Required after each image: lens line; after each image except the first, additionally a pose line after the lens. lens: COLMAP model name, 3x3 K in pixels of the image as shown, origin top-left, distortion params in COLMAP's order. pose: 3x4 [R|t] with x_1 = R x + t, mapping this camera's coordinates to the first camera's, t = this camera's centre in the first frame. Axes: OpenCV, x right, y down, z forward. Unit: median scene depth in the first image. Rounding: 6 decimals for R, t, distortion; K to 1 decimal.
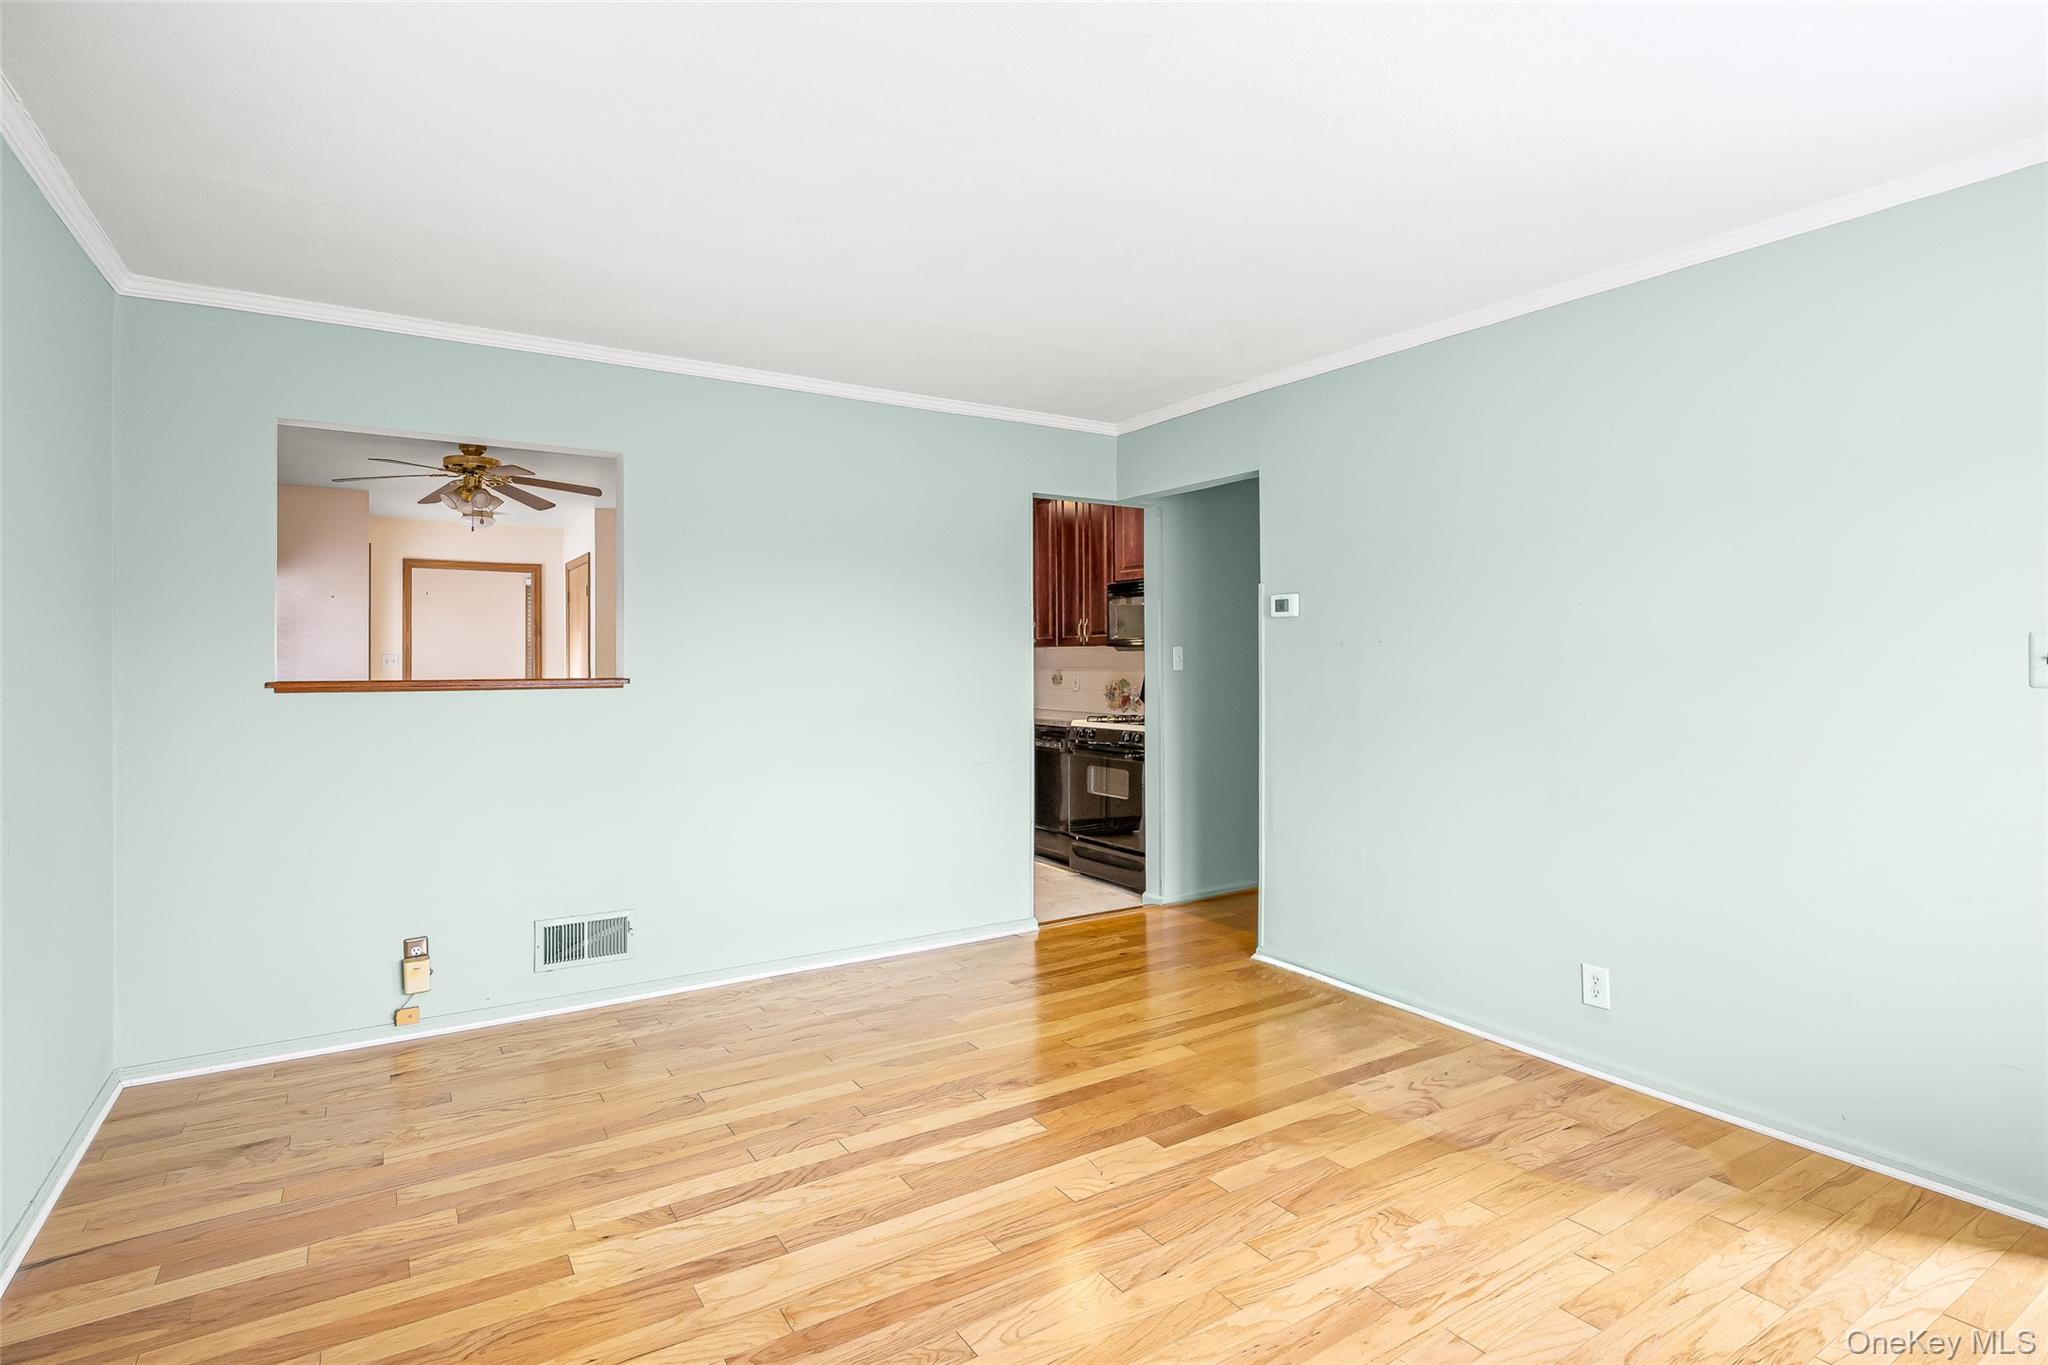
lens RADIAL K [[1045.0, 0, 1007.7], [0, 1045.0, 667.8], [0, 0, 1]] dist [-0.004647, -0.000408]
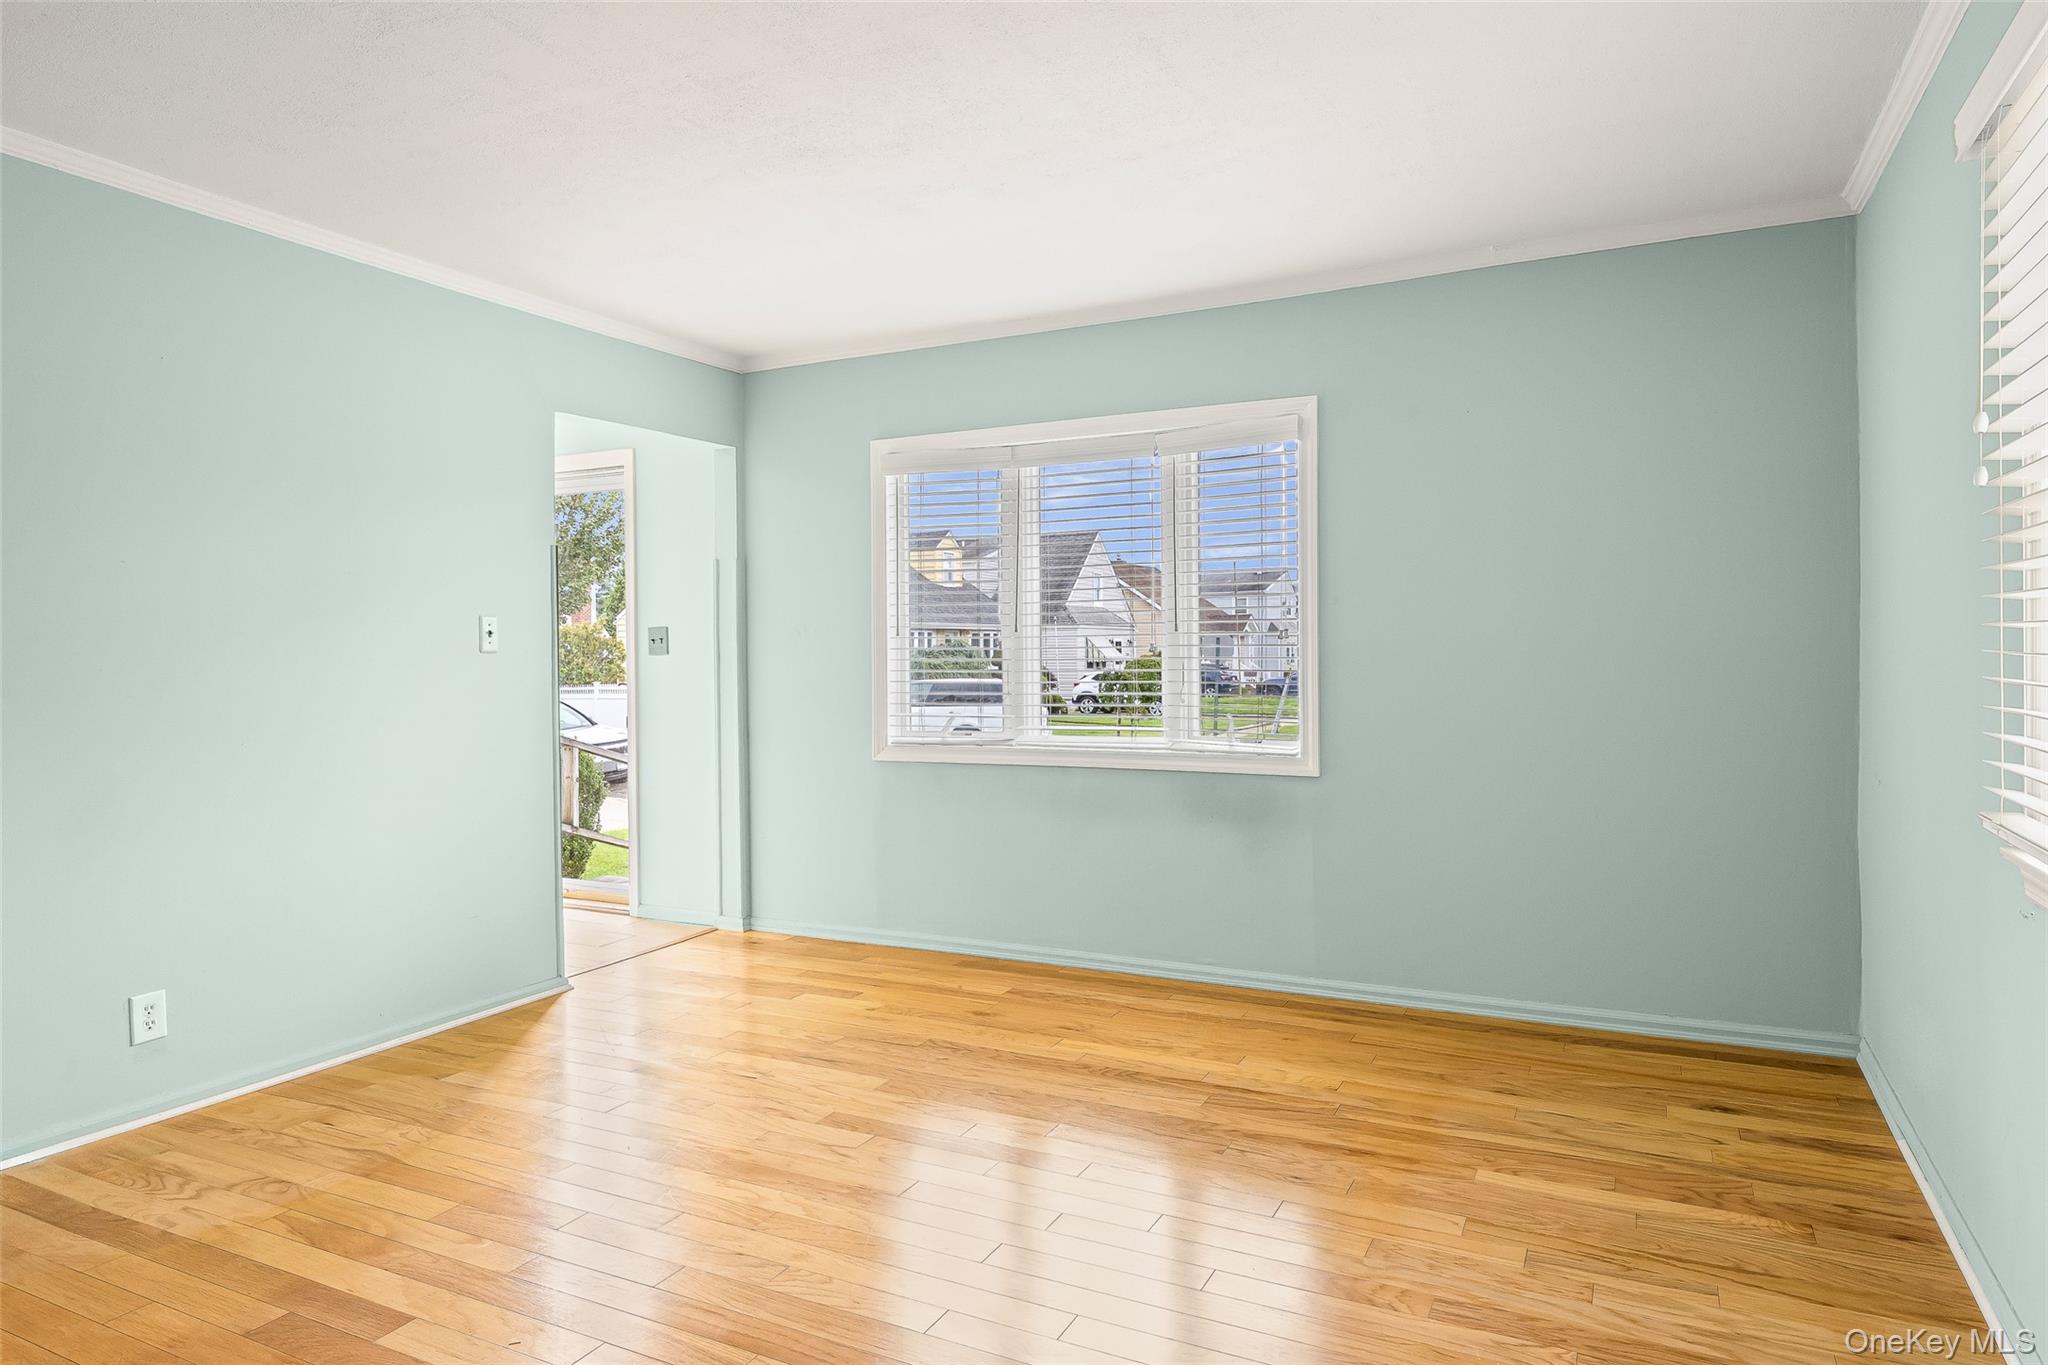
lens RADIAL K [[1165.4, 0, 1030.2], [0, 1165.4, 678.5], [0, 0, 1]] dist [-0.002341, -0.001755]
pose [[-0.531435, -0.005067, 0.847084, -0.696386], [0.016725, 0.999724, 0.016473, 0.037048], [-0.846934, 0.022922, -0.531203, 1.040756]]
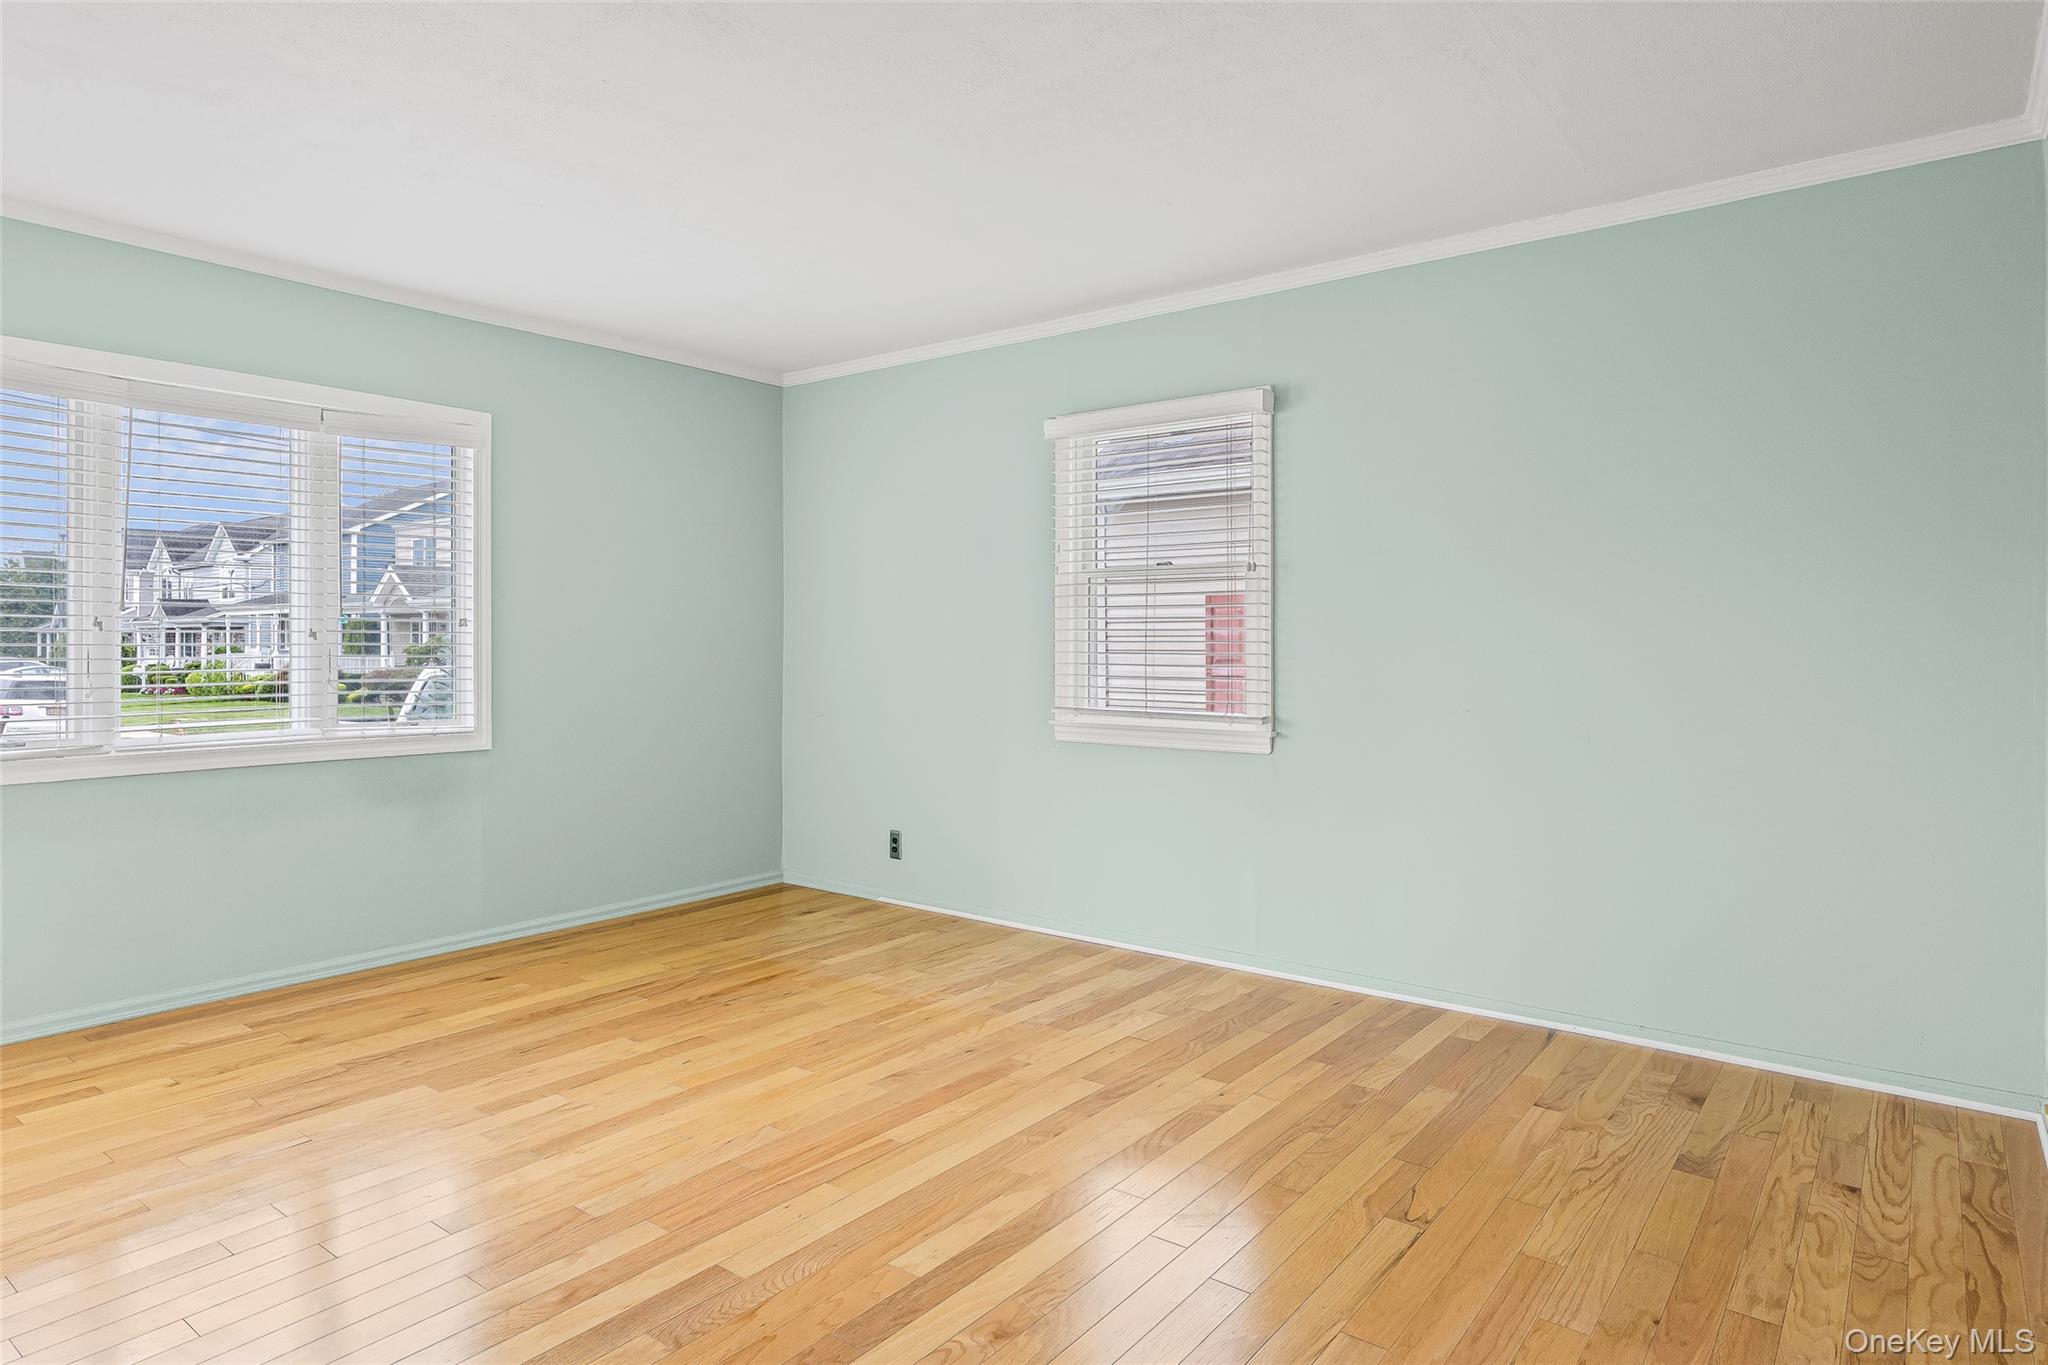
lens RADIAL K [[1165.4, 0, 1034.5], [0, 1165.4, 673.2], [0, 0, 1]] dist [-0.002341, -0.001755]
pose [[-0.935736, 0.014048, -0.352422, 0.220474], [0.002014, 0.999403, 0.034492, 0.025597], [0.352696, 0.031565, -0.935206, 1.793793]]
